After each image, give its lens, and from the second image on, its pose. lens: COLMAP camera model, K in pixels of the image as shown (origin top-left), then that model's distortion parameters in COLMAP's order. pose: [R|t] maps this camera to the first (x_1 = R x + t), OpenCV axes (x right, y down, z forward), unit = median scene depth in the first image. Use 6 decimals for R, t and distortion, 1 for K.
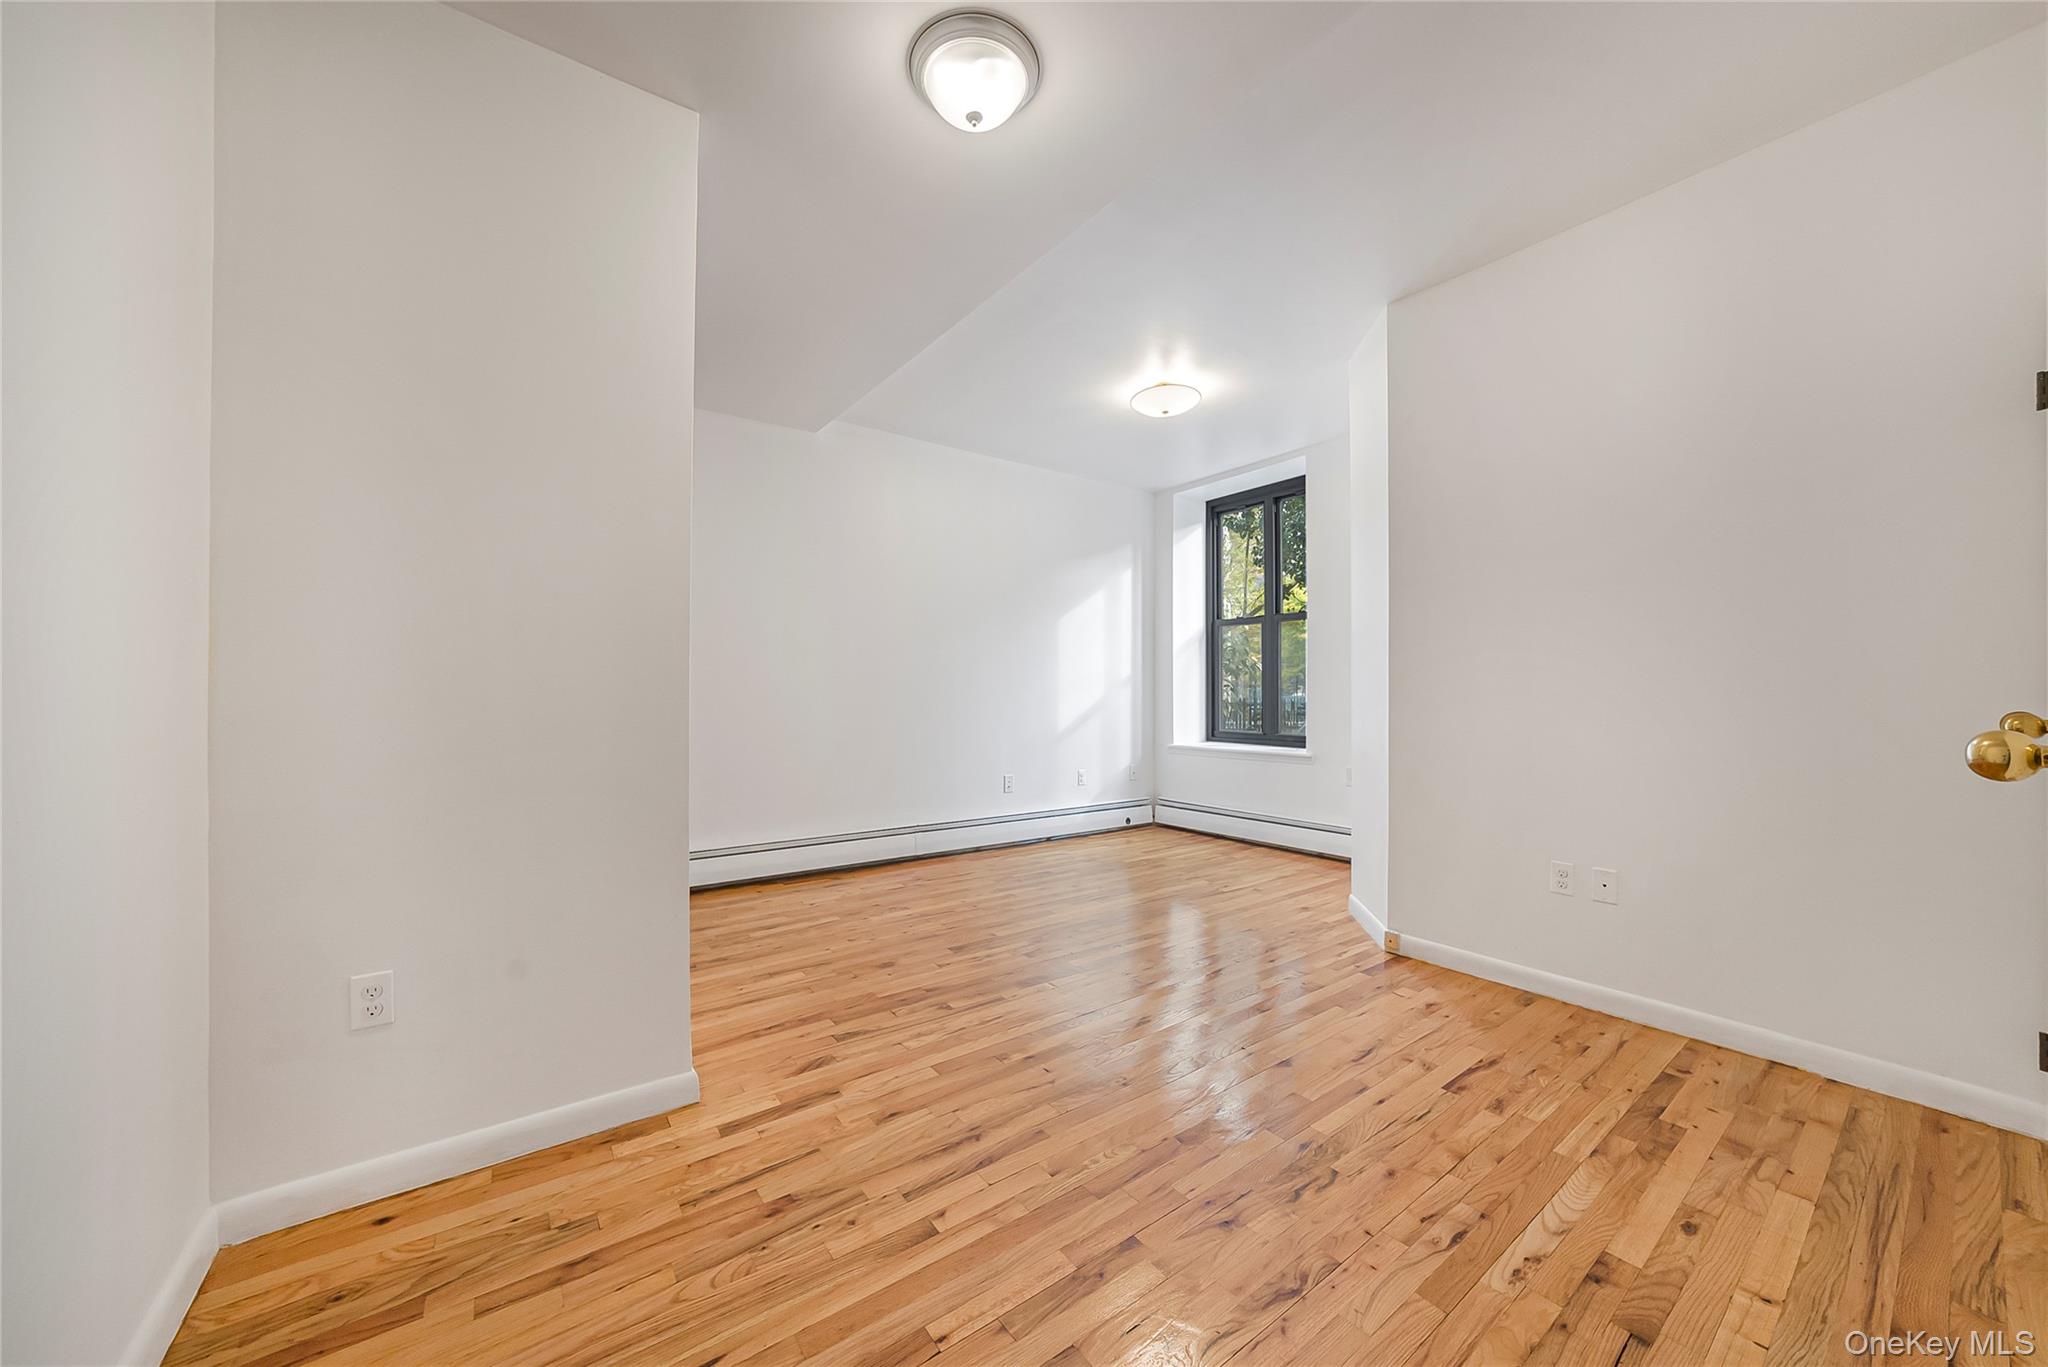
lens RADIAL K [[693.2, 0, 1014.5], [0, 693.2, 697.7], [0, 0, 1]] dist [-0.010291, 0.000075]
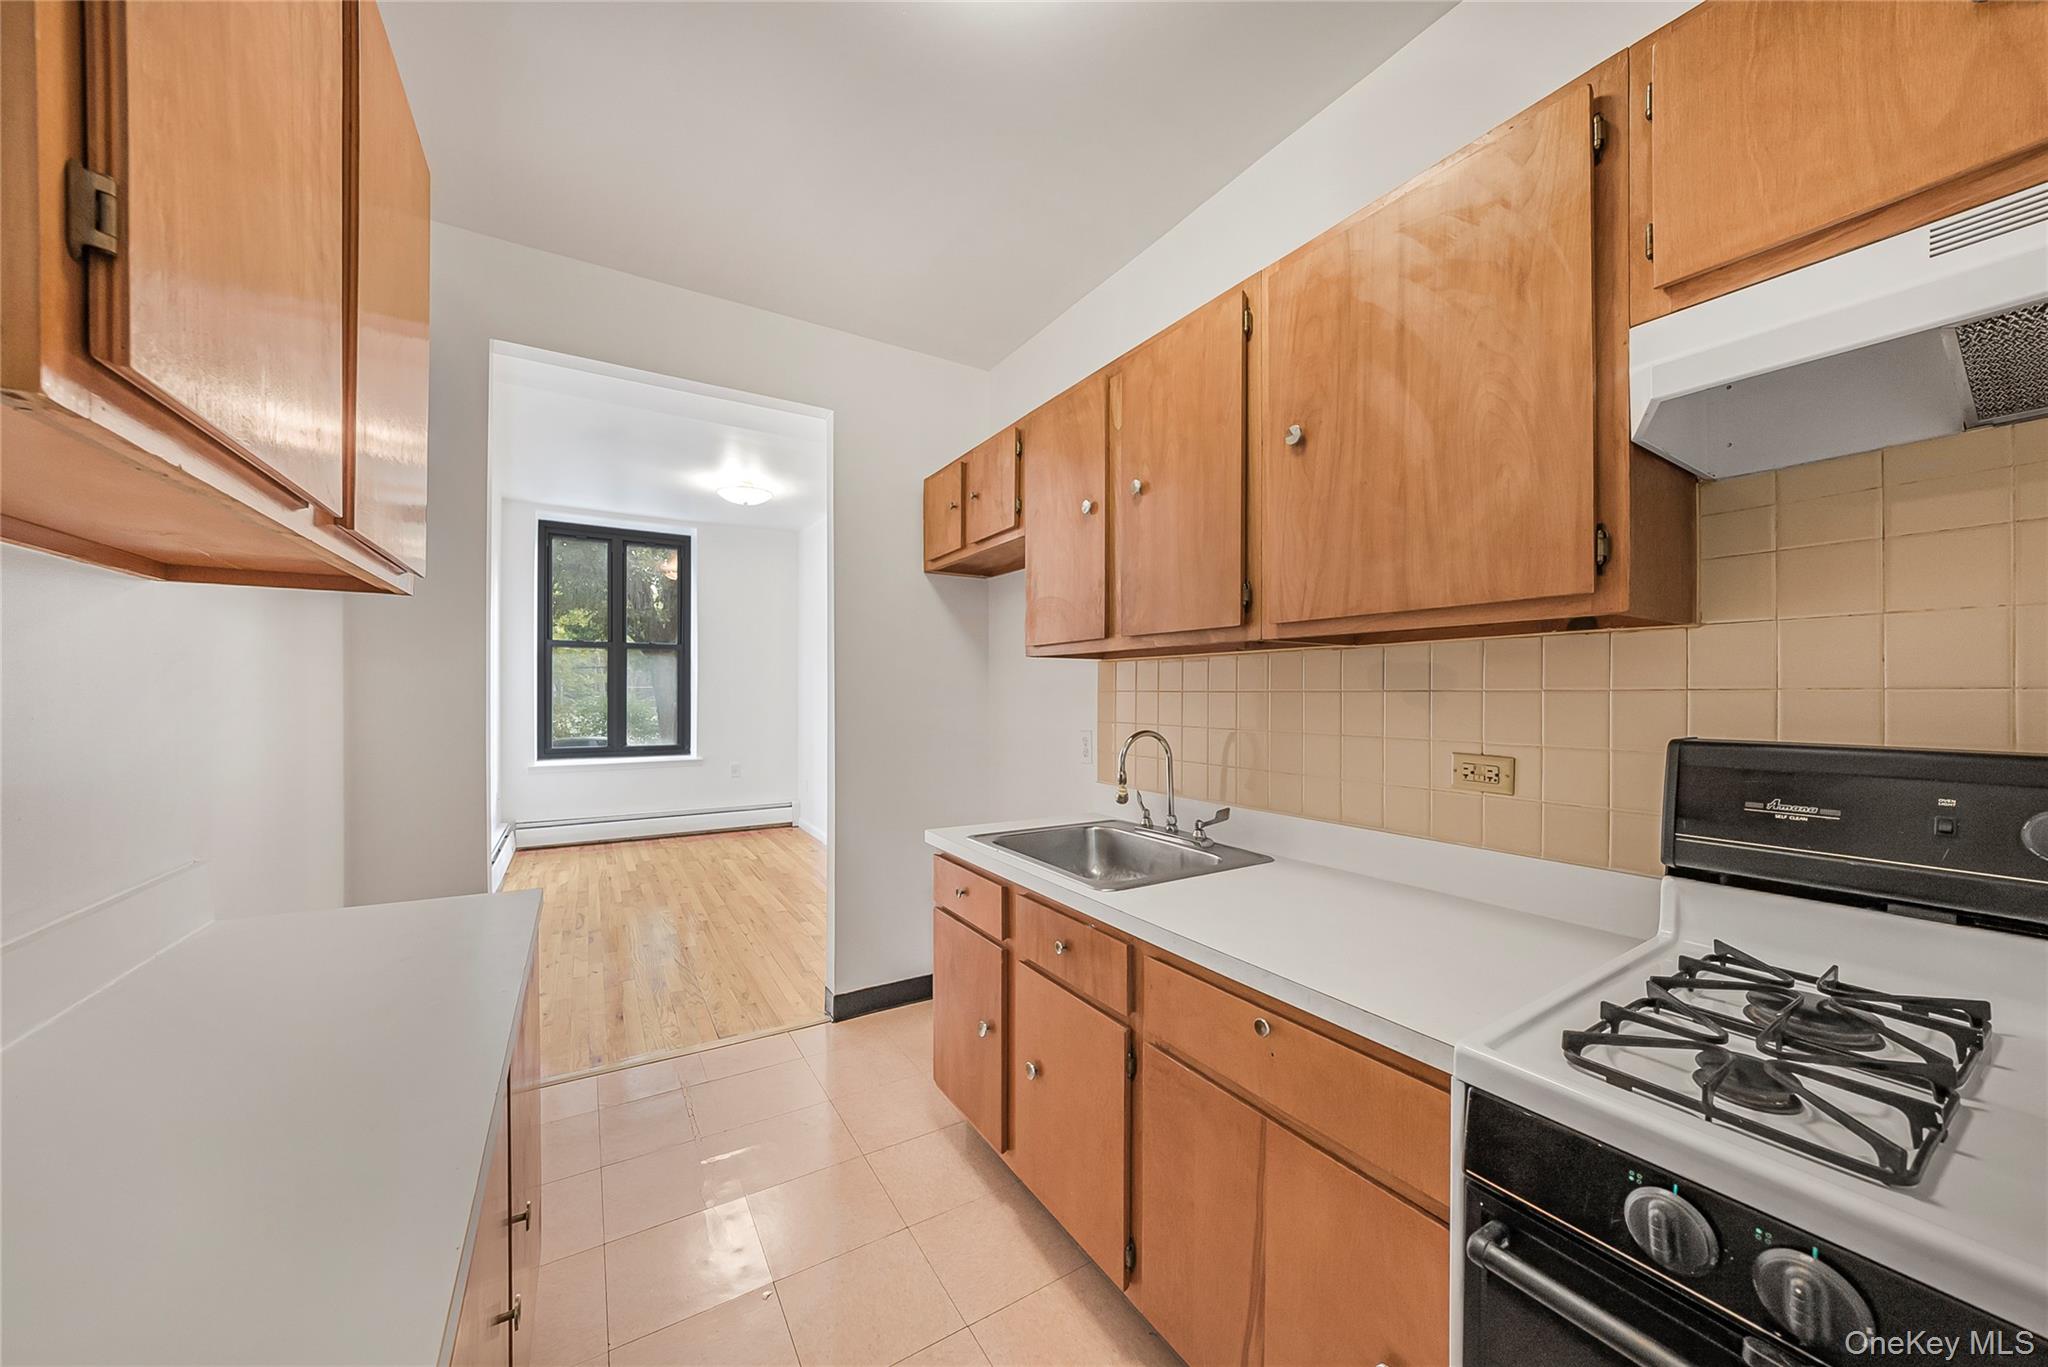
lens RADIAL K [[693.2, 0, 1014.5], [0, 693.2, 697.7], [0, 0, 1]] dist [-0.010291, 0.000075]
pose [[0.087183, -0.005042, 0.996180, -1.646470], [0.000486, 0.999987, 0.005019, -0.077420], [-0.996192, 0.000047, 0.087184, 0.589057]]
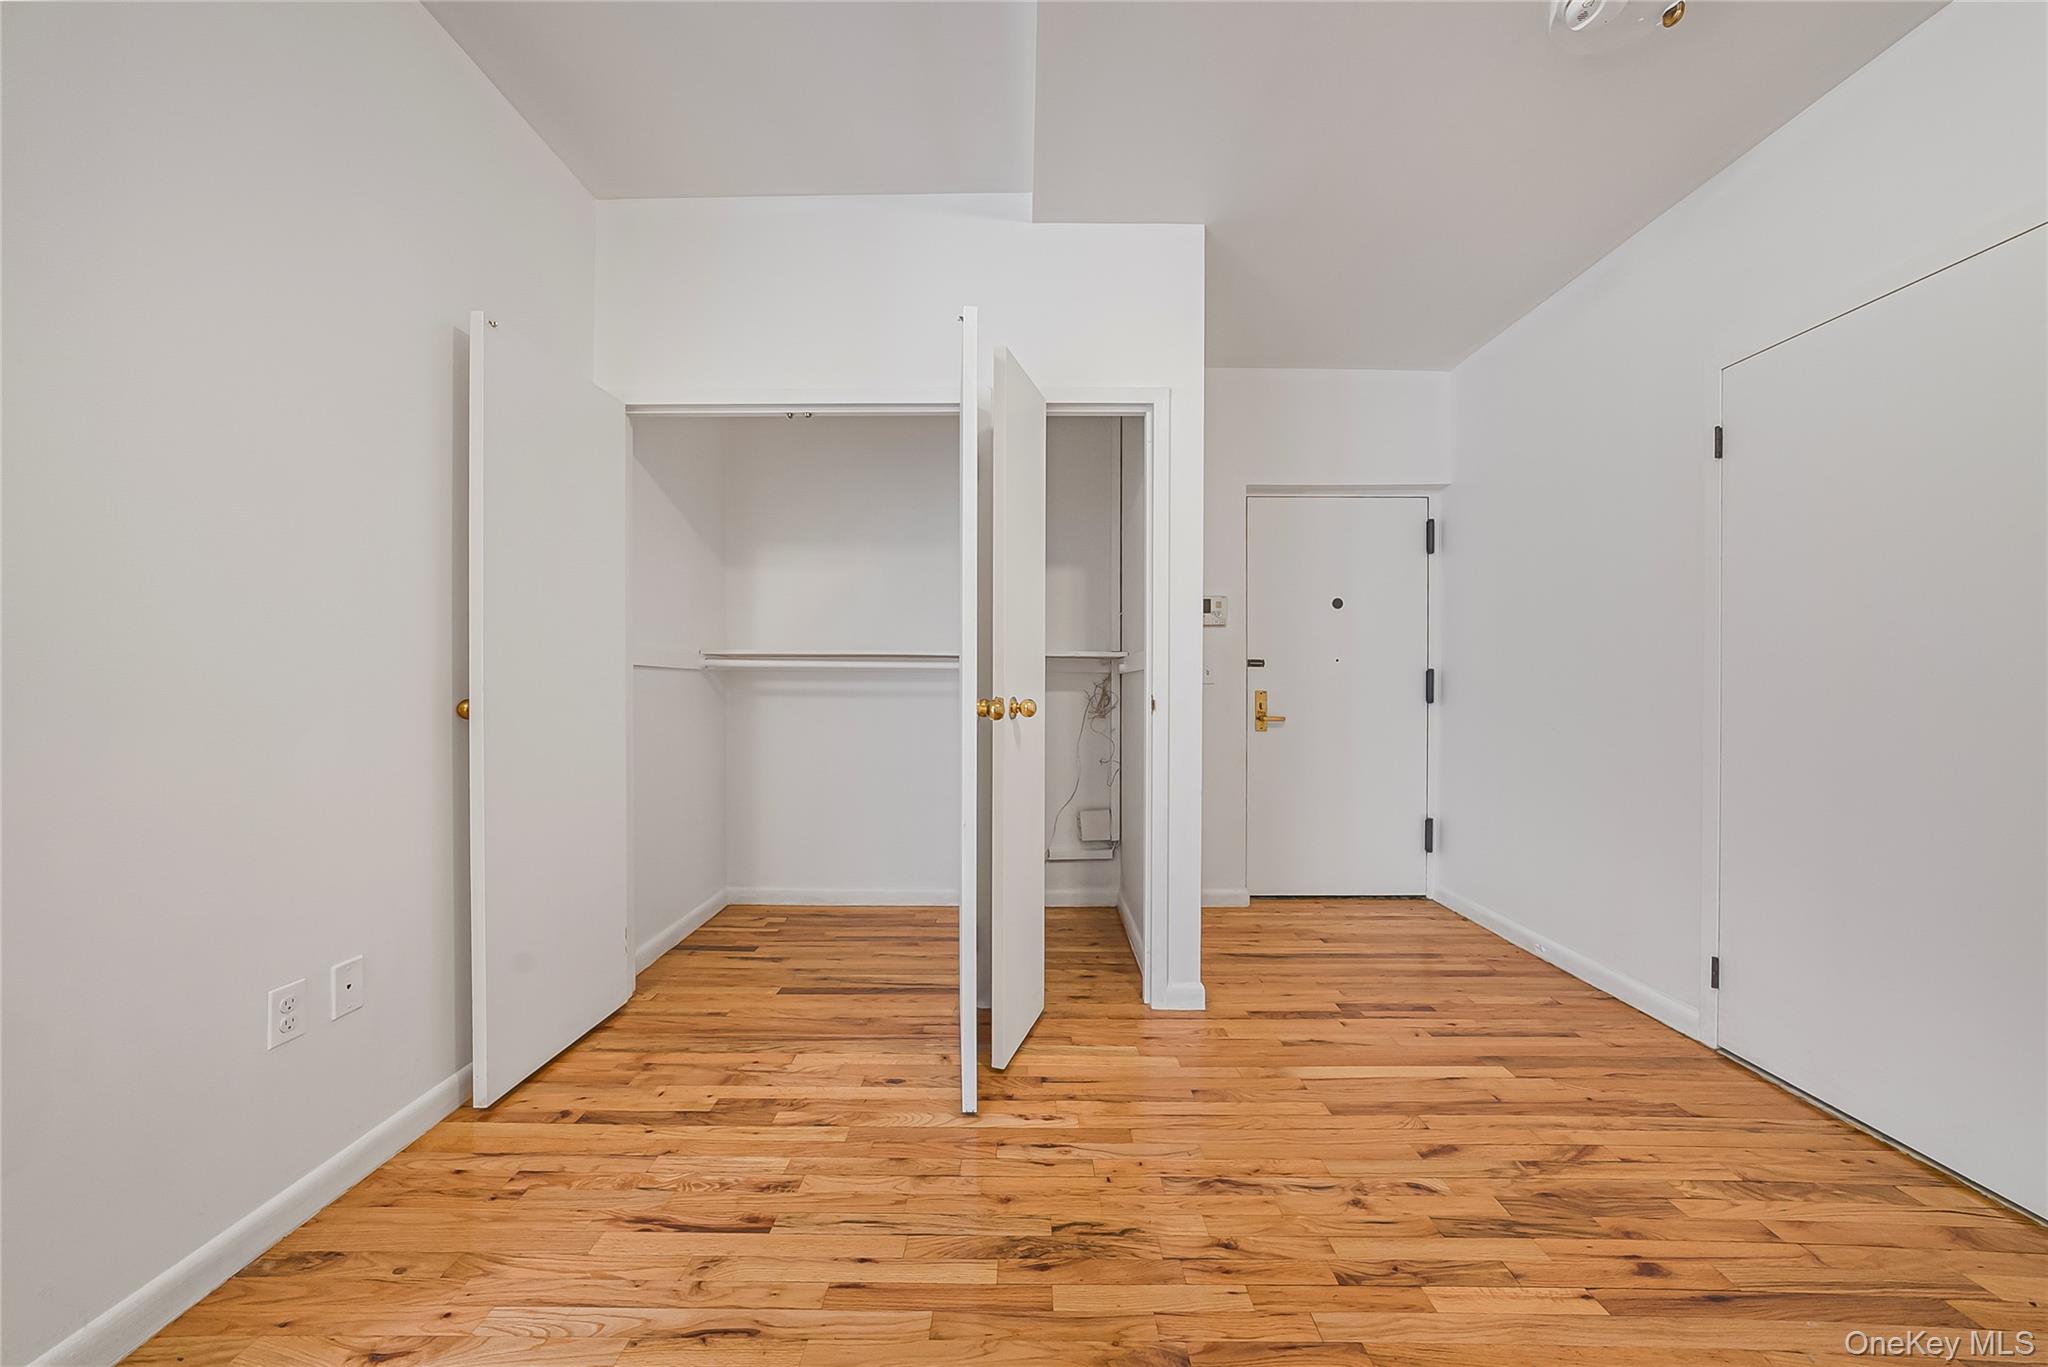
lens RADIAL K [[706.4, 0, 1019.5], [0, 706.4, 680.8], [0, 0, 1]] dist [-0.023404, 0.008207]
pose [[-0.801930, -0.001012, 0.597418, -0.020536], [0.000202, 0.999998, 0.001966, -0.009937], [-0.597419, 0.001697, -0.801928, 1.122281]]
